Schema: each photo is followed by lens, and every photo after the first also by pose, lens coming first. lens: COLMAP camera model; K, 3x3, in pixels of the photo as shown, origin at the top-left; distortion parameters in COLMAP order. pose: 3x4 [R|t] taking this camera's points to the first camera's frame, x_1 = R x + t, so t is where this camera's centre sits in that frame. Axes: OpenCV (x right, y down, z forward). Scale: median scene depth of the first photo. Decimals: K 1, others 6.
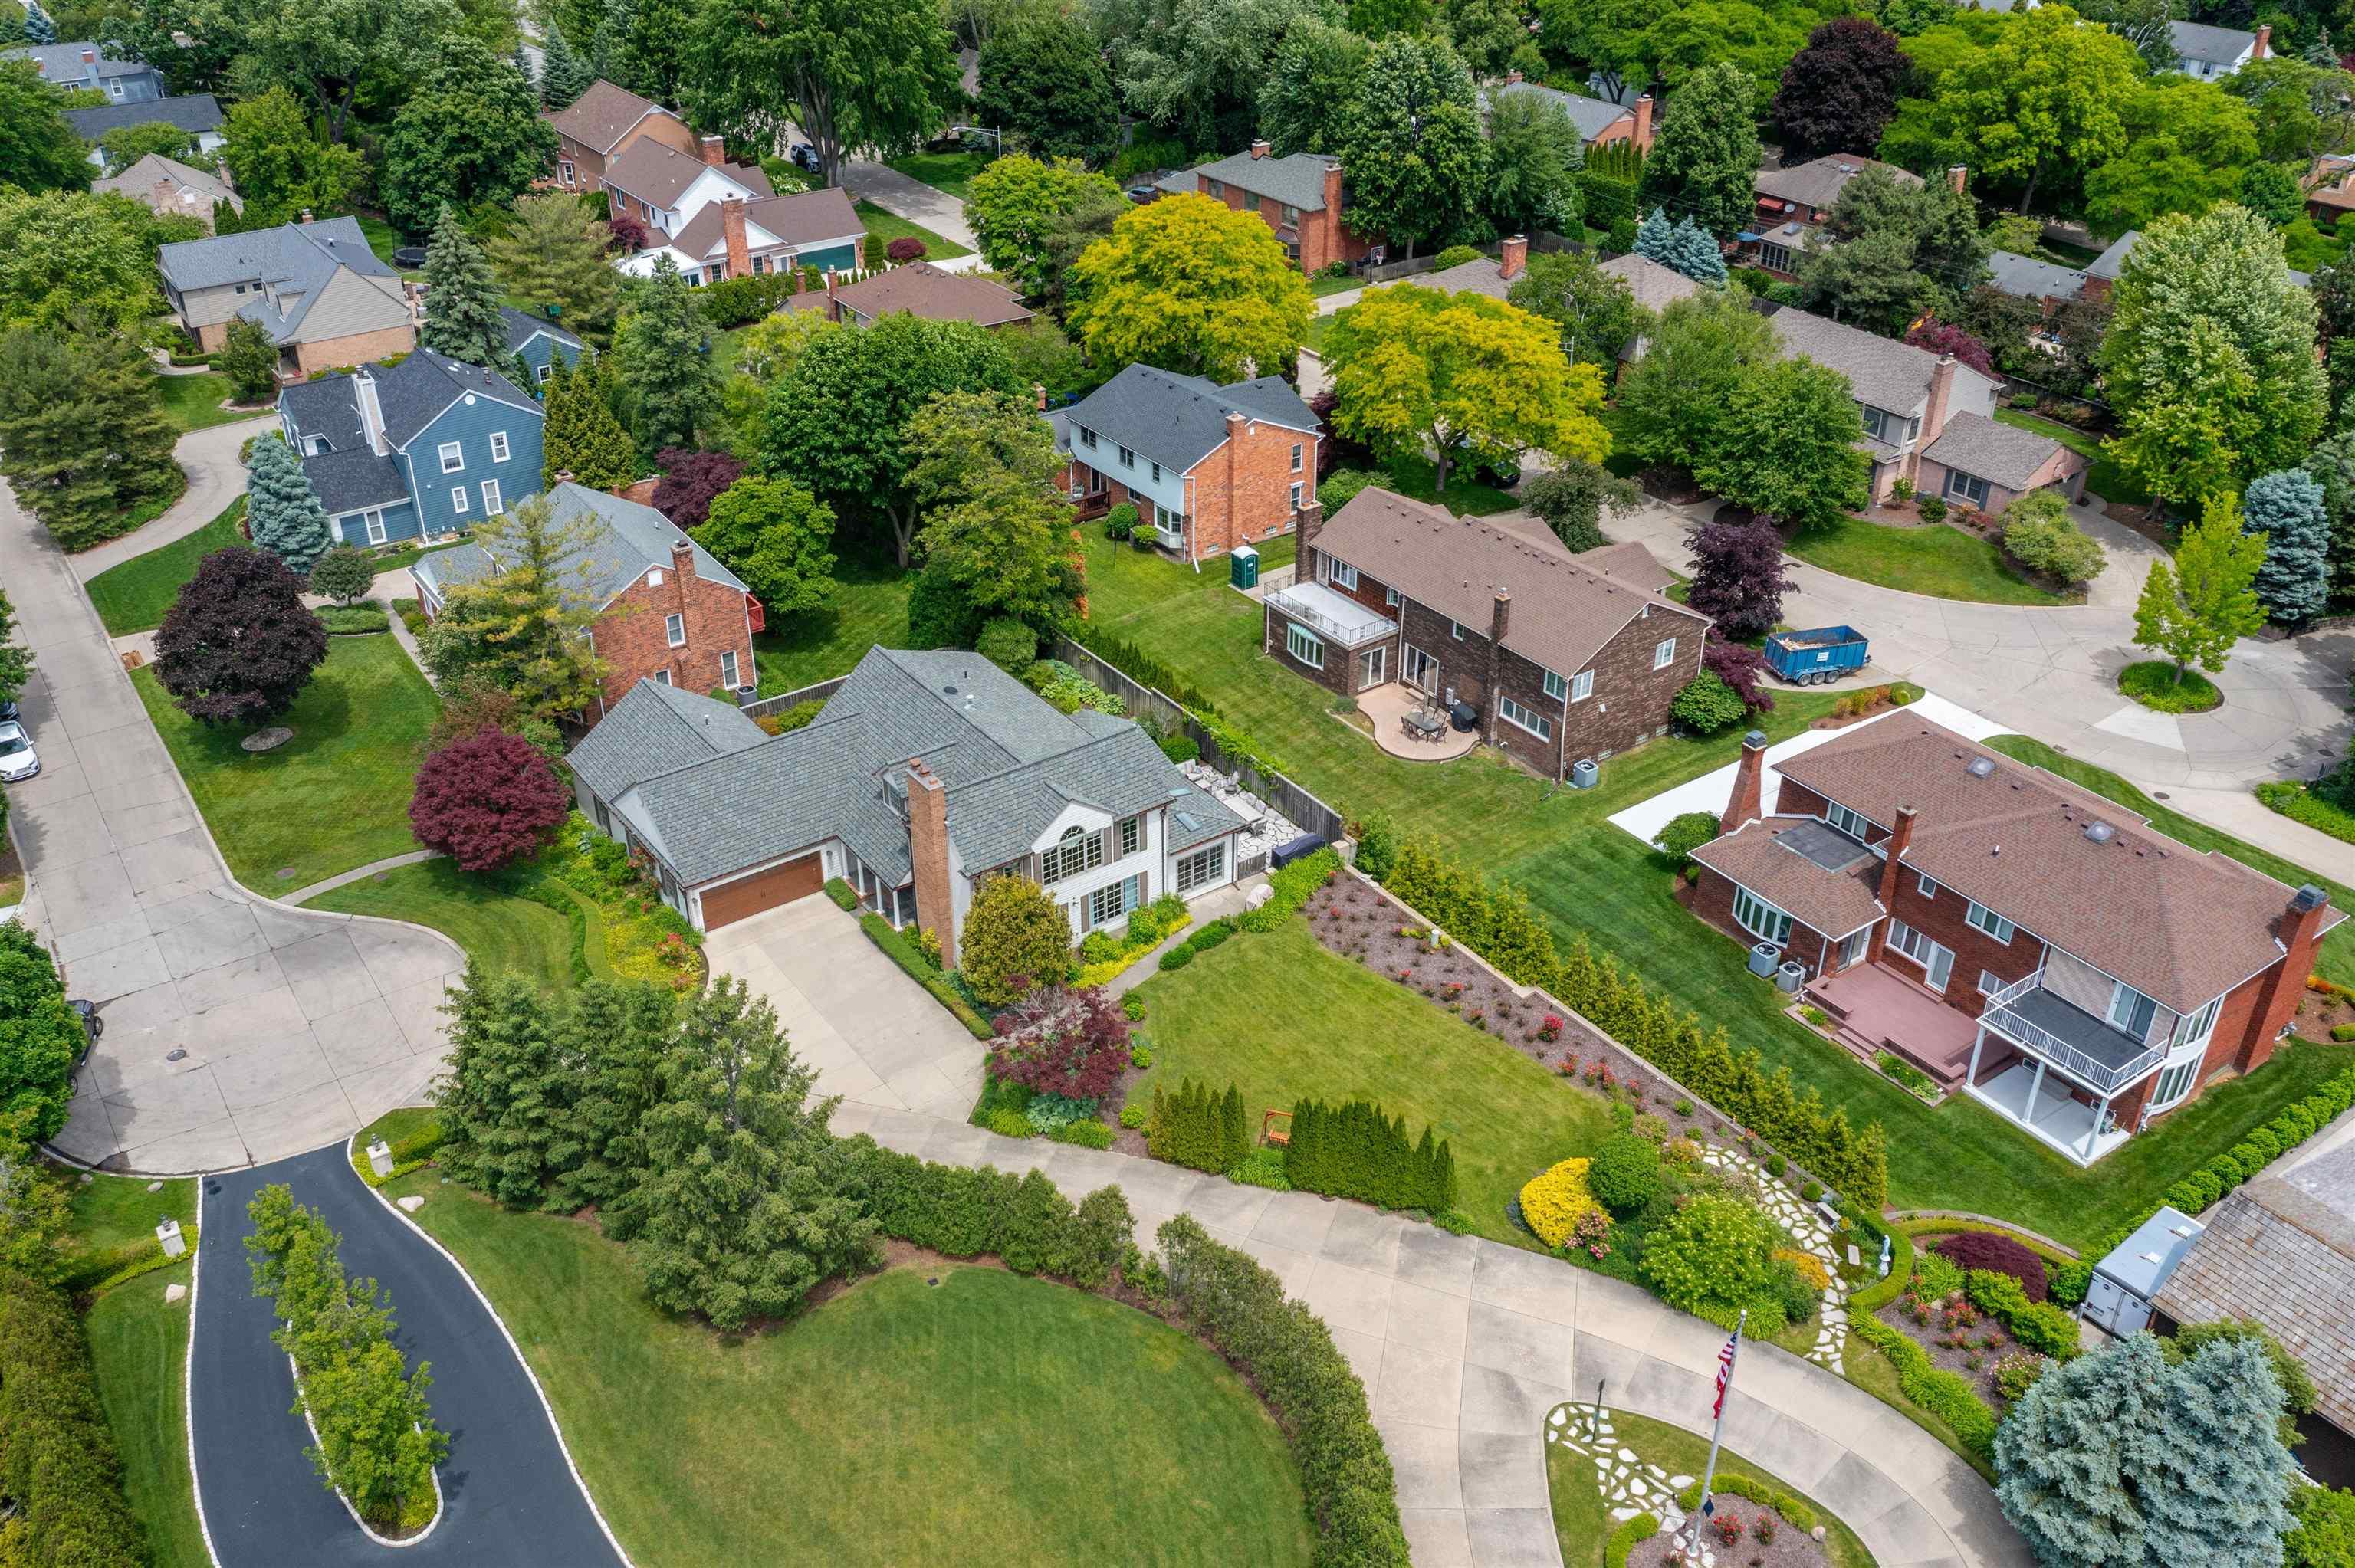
lens RADIAL K [[1933.7, 0, 1177.5], [0, 1933.7, 784.0], [0, 0, 1]] dist [-0.023748, -0.005044]
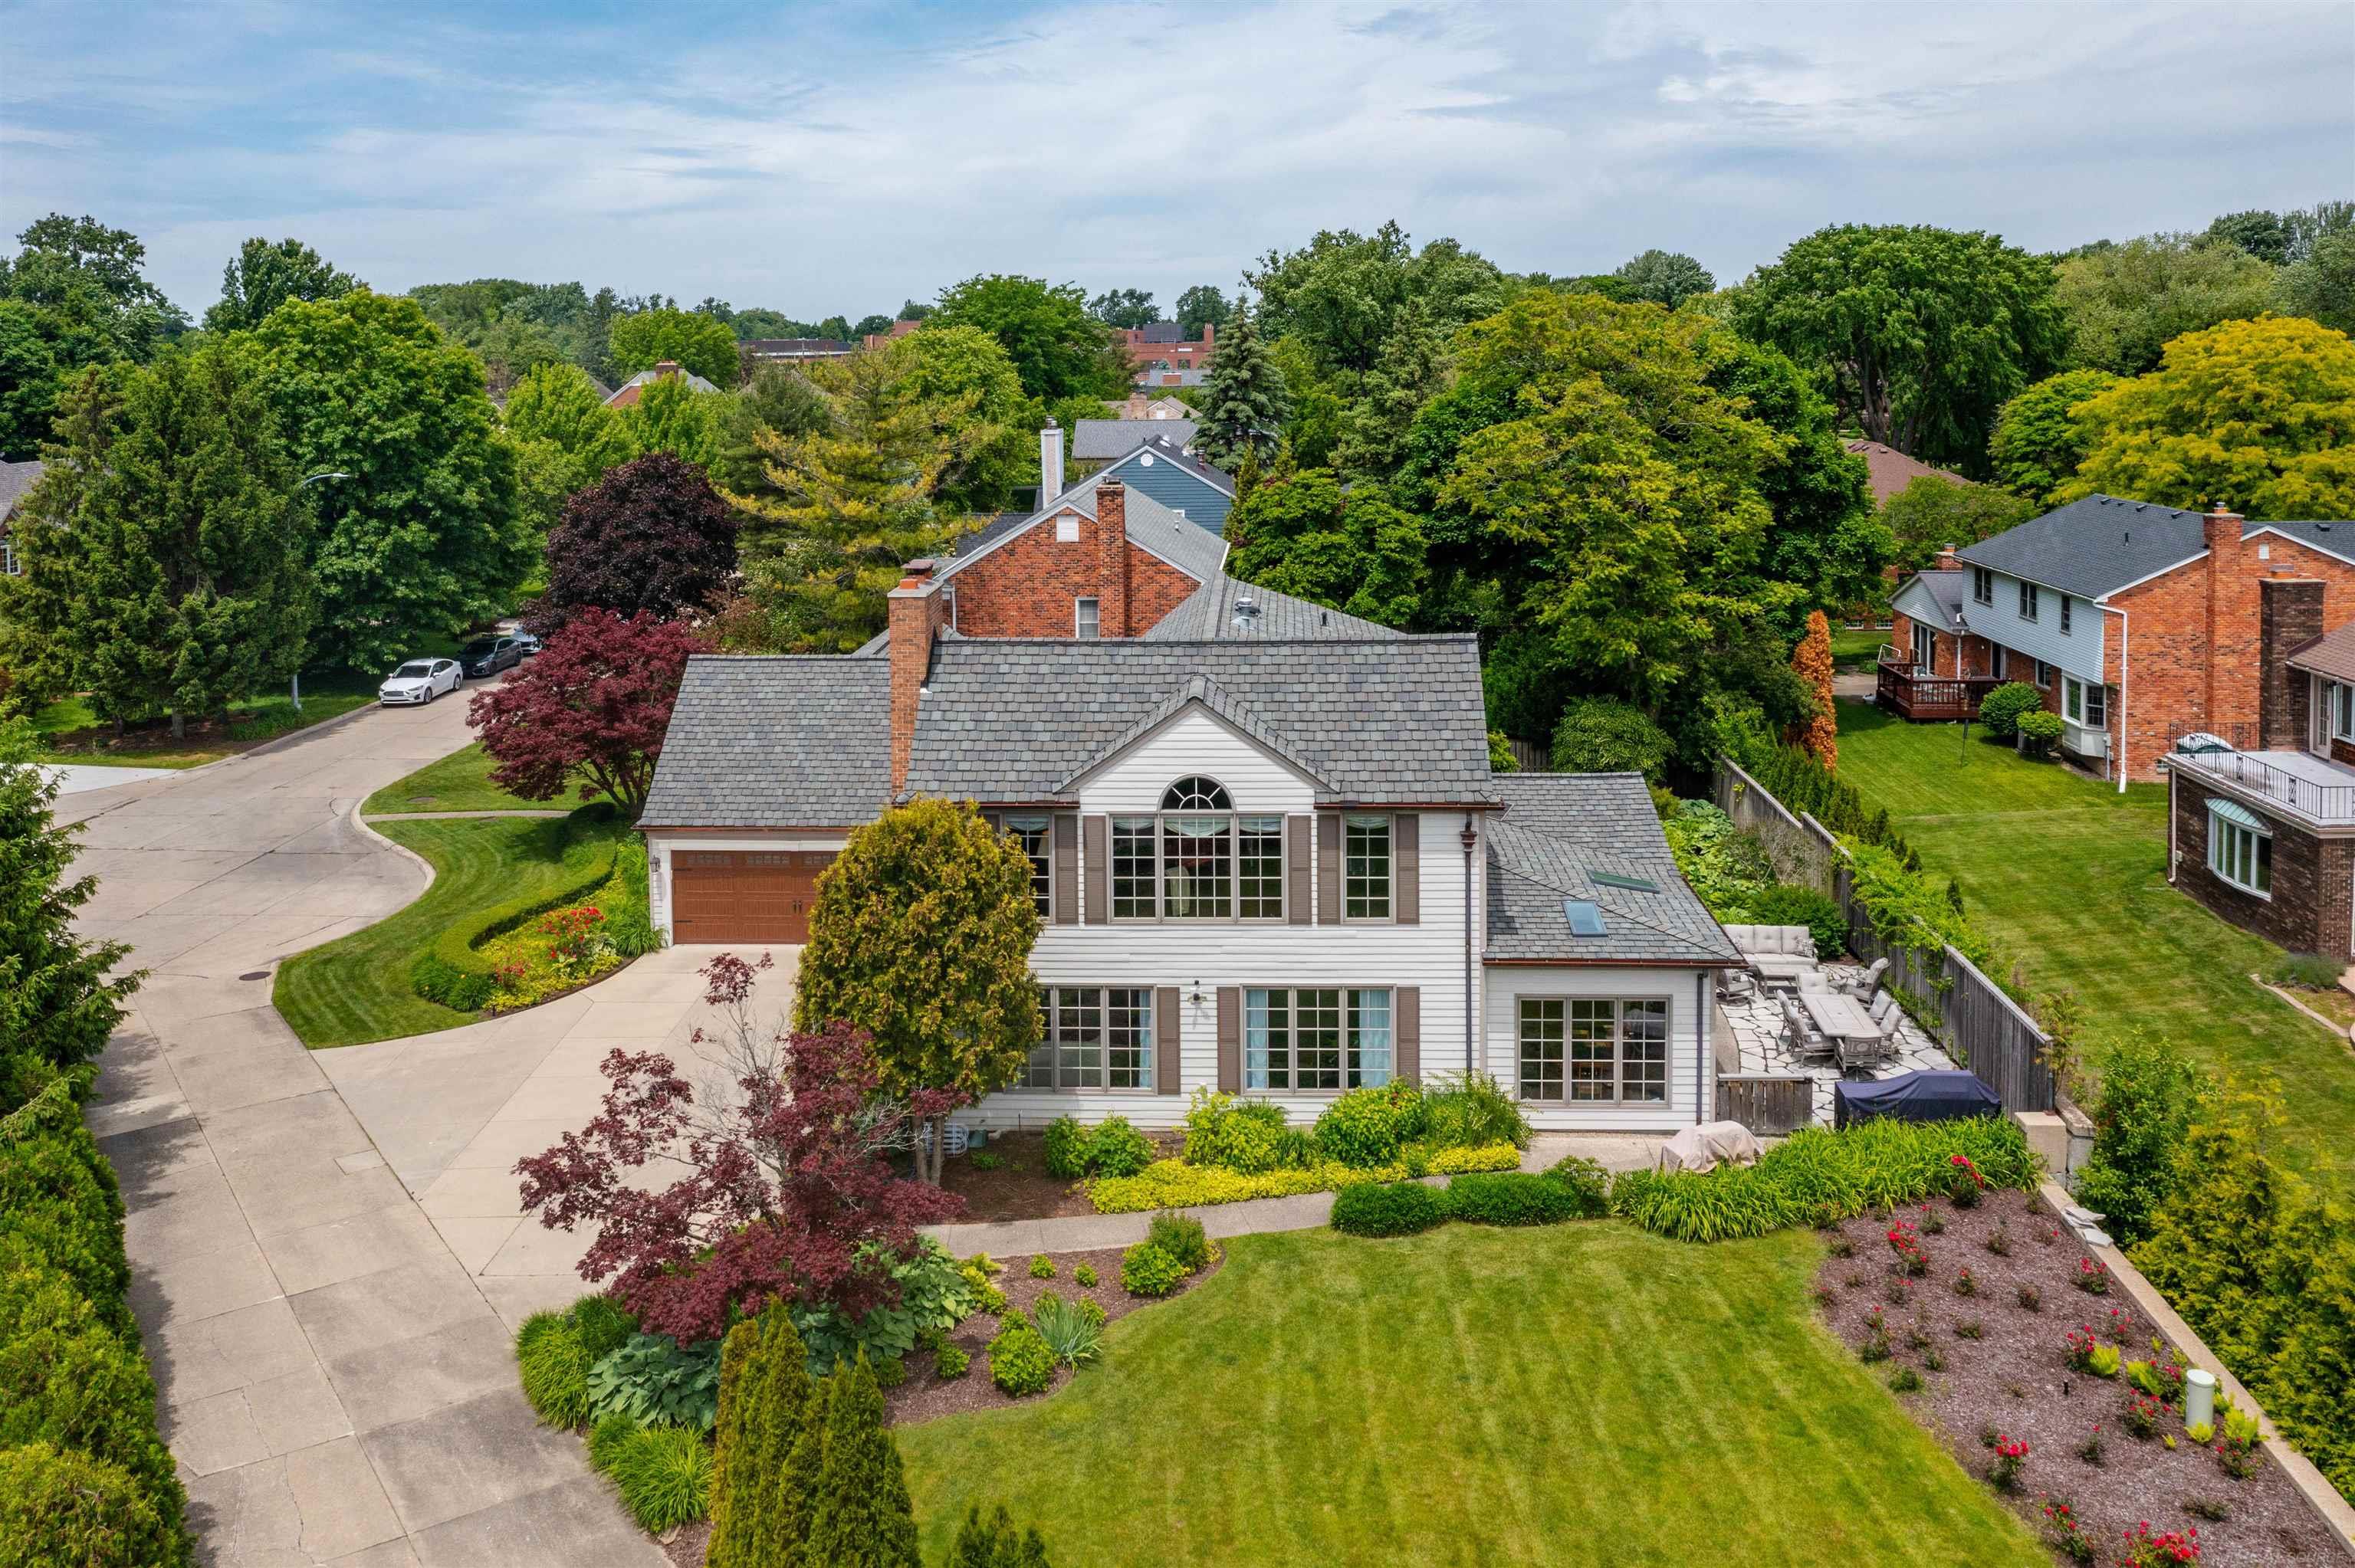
lens RADIAL K [[1920.6, 0, 1161.5], [0, 1920.6, 437.6], [0, 0, 1]] dist [-0.020318, -0.000033]
pose [[0.778175, 0.021097, -0.627693, 0.180043], [-0.311943, 0.880423, -0.357137, 0.098576], [0.545101, 0.473720, 0.691704, 0.626797]]
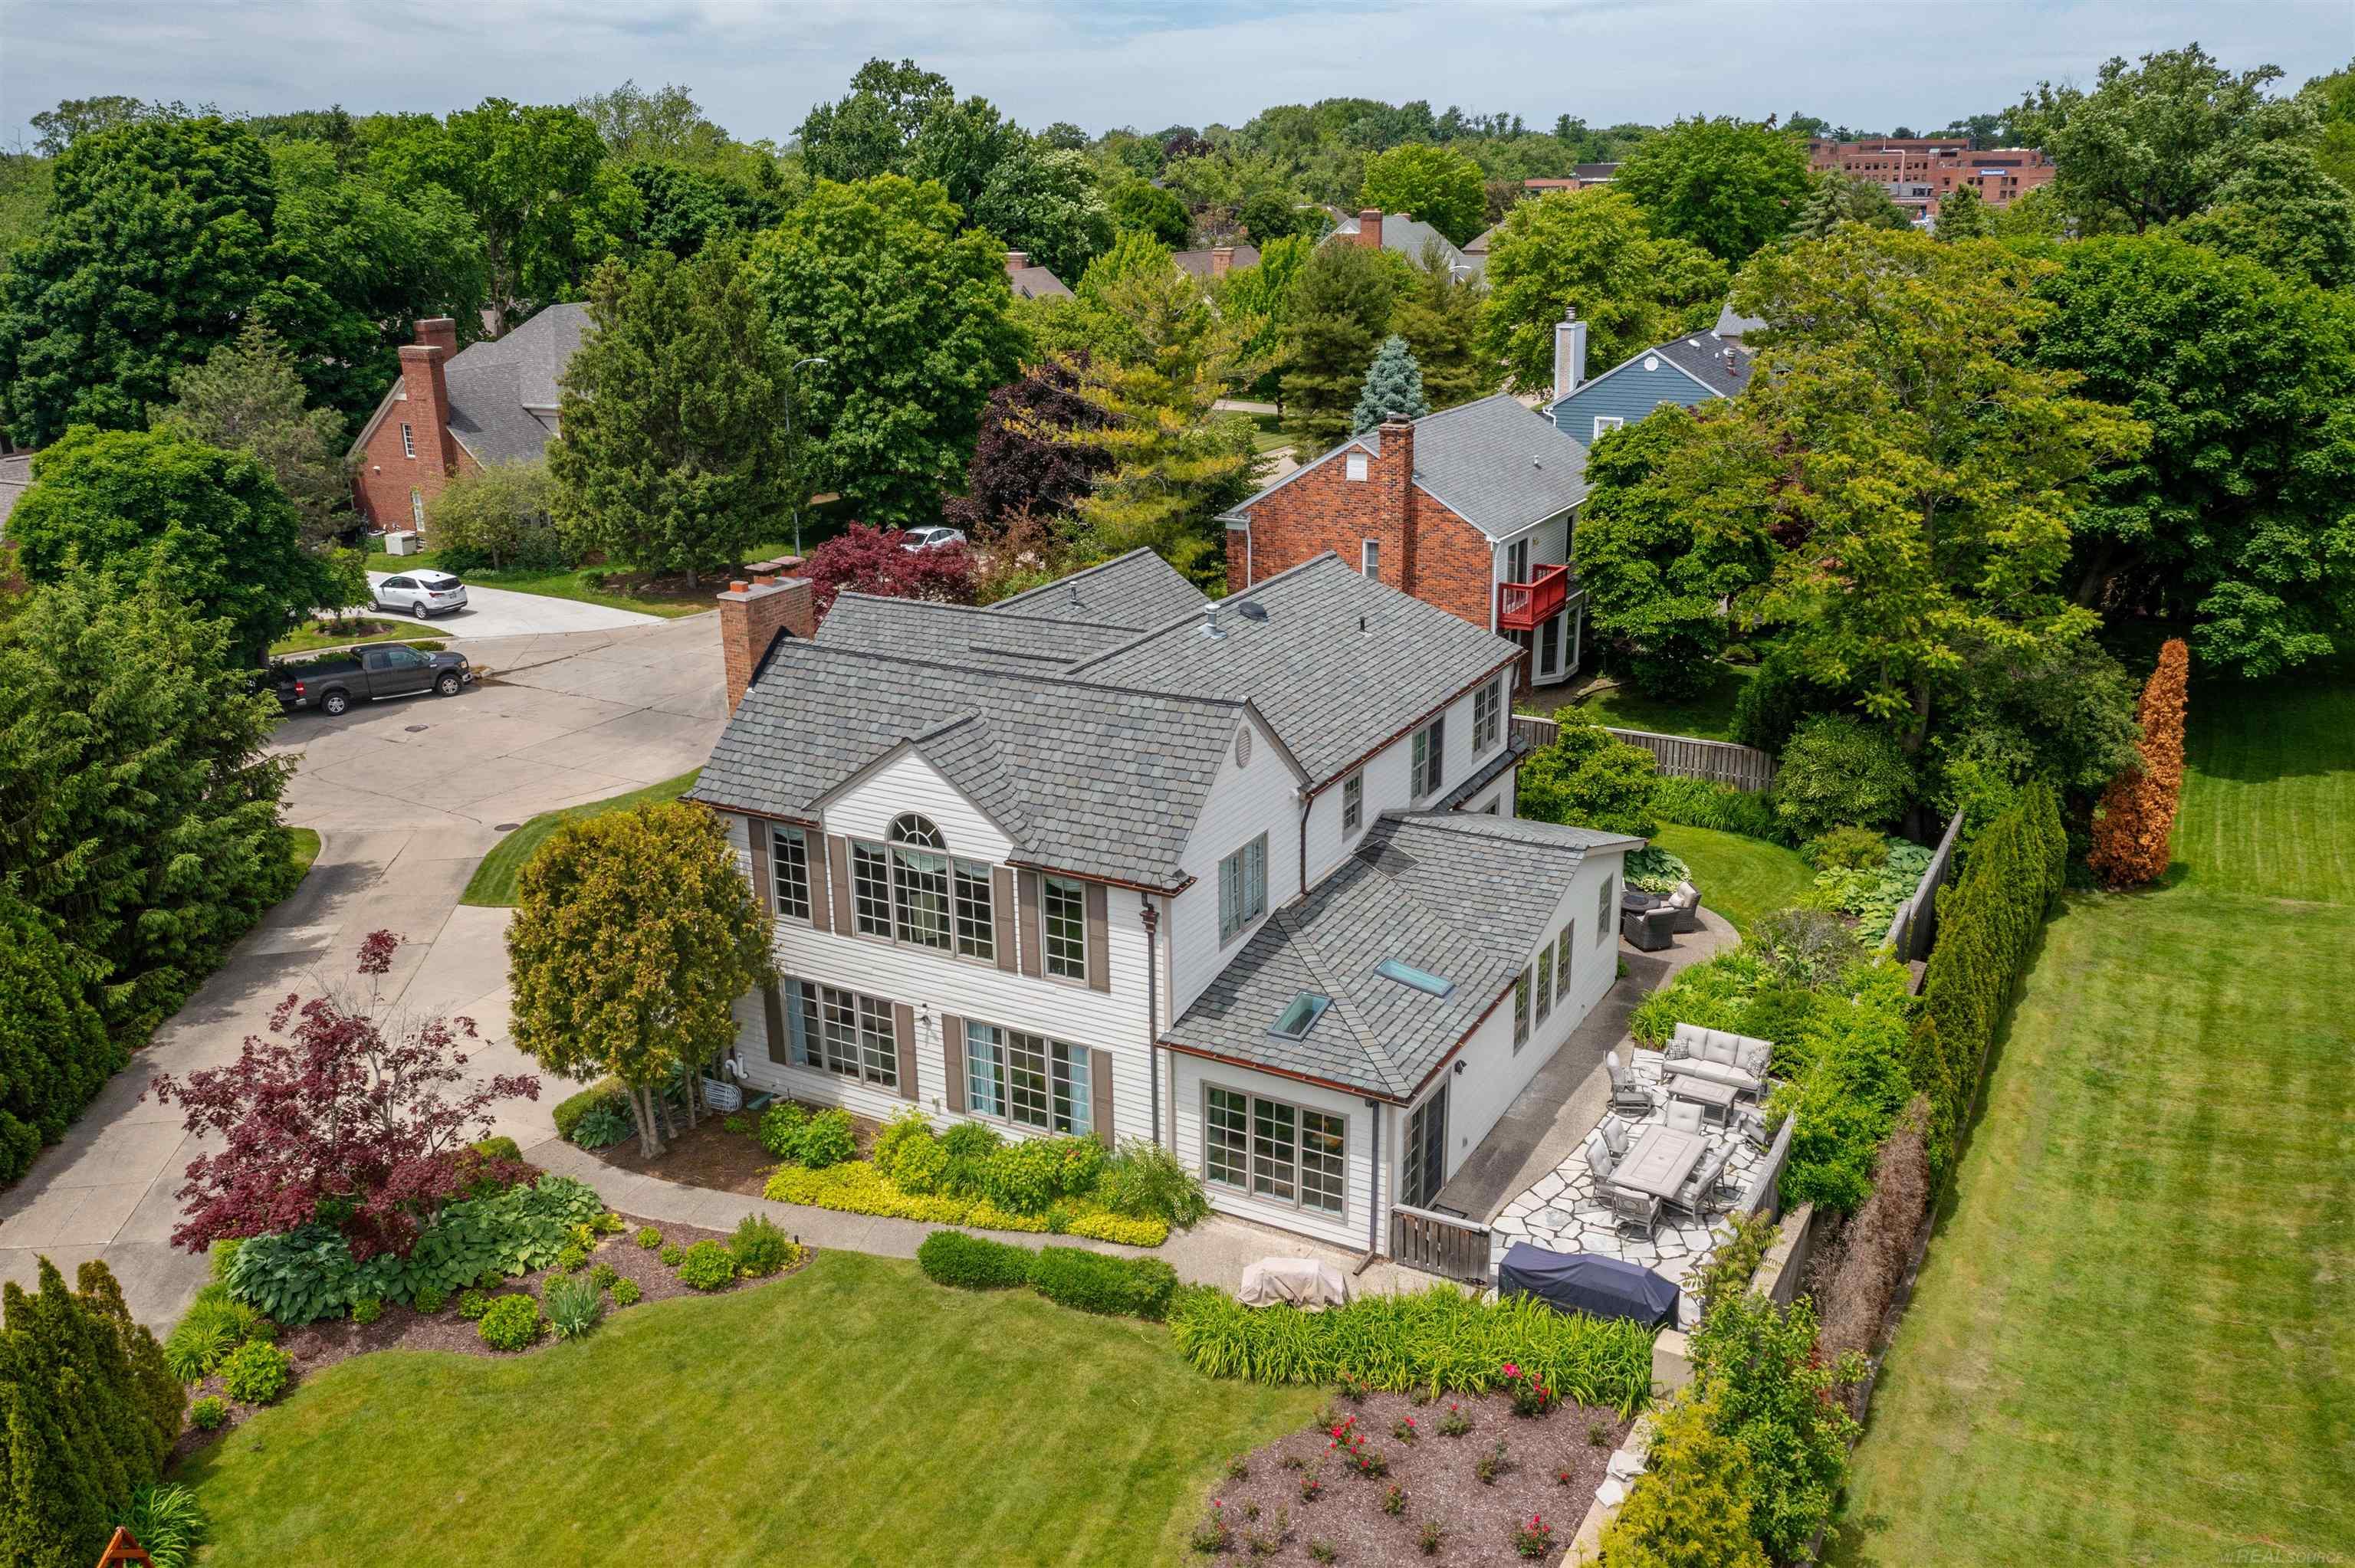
lens RADIAL K [[1891.7, 0, 1177.5], [0, 1891.7, 784.0], [0, 0, 1]] dist [-0.021848, -0.001075]
pose [[0.429090, 0.276063, -0.860041, 0.289719], [-0.453214, 0.889422, 0.059377, -0.030371], [0.781331, 0.364304, 0.506758, 0.773154]]
